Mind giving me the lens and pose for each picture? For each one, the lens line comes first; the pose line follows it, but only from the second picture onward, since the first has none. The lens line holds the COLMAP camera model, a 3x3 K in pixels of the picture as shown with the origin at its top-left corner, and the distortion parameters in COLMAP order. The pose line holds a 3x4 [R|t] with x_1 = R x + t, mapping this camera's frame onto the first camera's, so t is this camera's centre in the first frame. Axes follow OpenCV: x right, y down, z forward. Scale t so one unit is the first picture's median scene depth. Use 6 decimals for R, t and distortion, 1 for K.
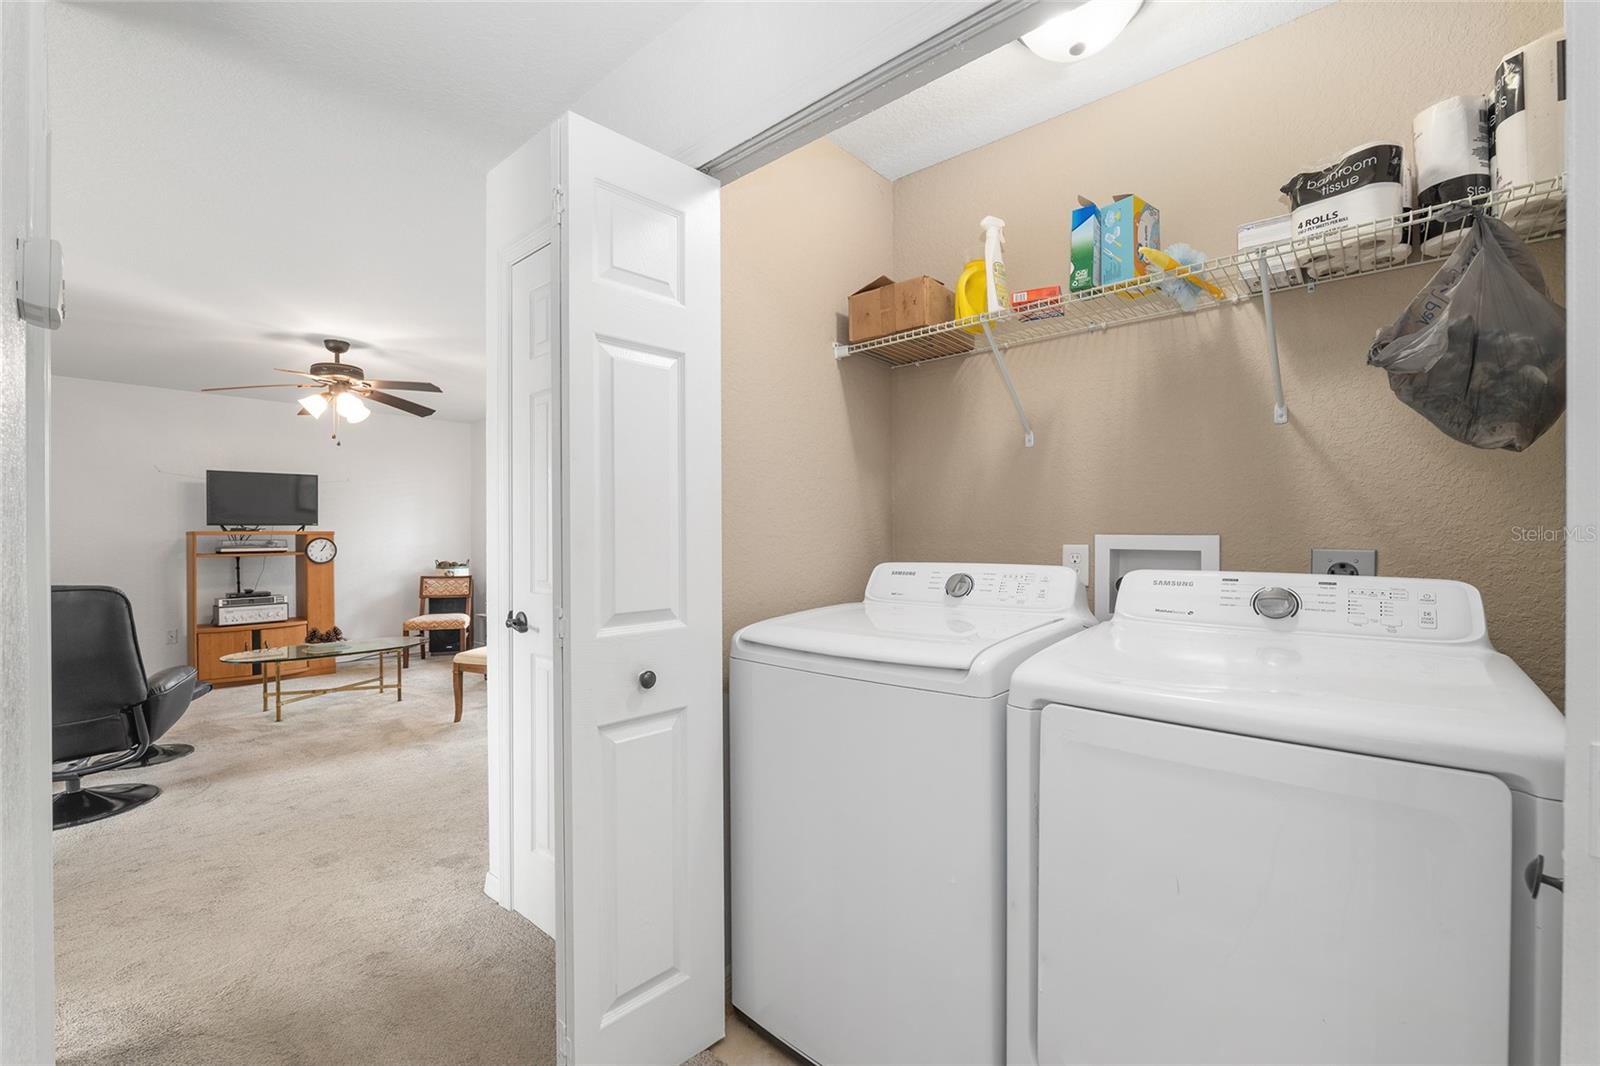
lens RADIAL K [[664.3, 0, 792.1], [0, 664.3, 538.8], [0, 0, 1]] dist [-0.009853, -0.000010]
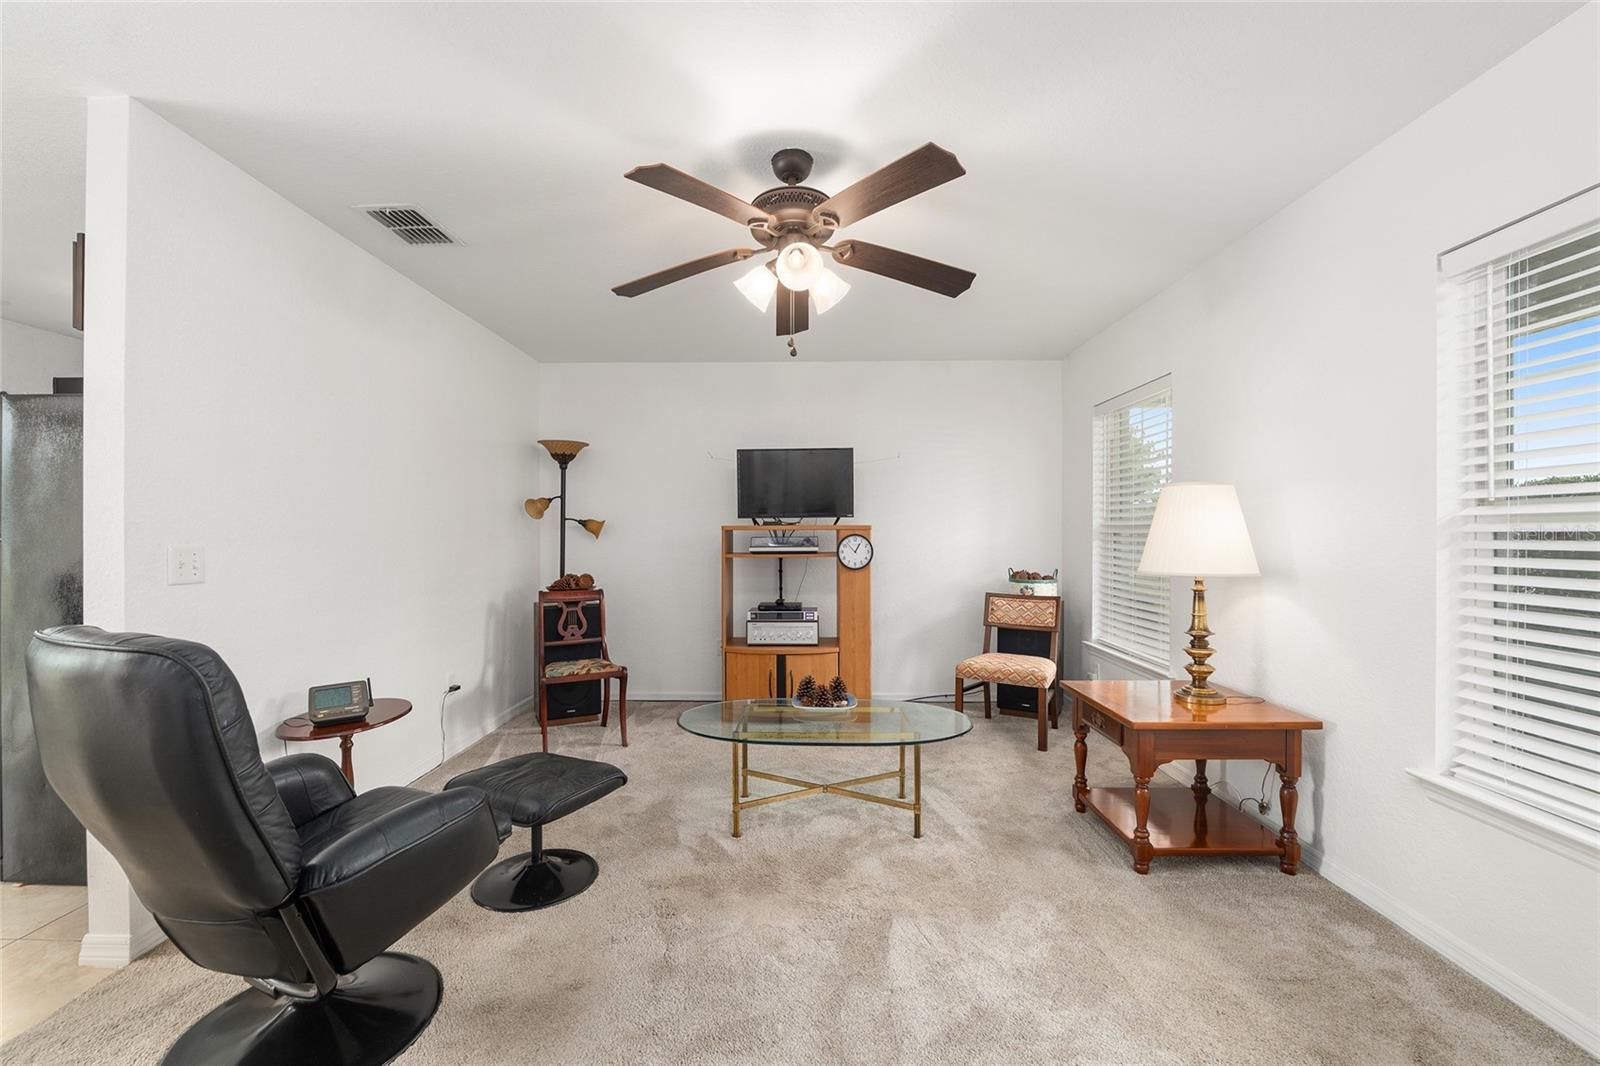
lens RADIAL K [[659.4, 0, 800.0], [0, 659.4, 533.0], [0, 0, 1]] dist [-0.009671, 0.000037]
pose [[0.660135, 0.004291, -0.751134, -0.212666], [-0.007058, 0.999975, -0.000491, -0.002128], [0.751113, 0.005625, 0.660149, 0.479391]]
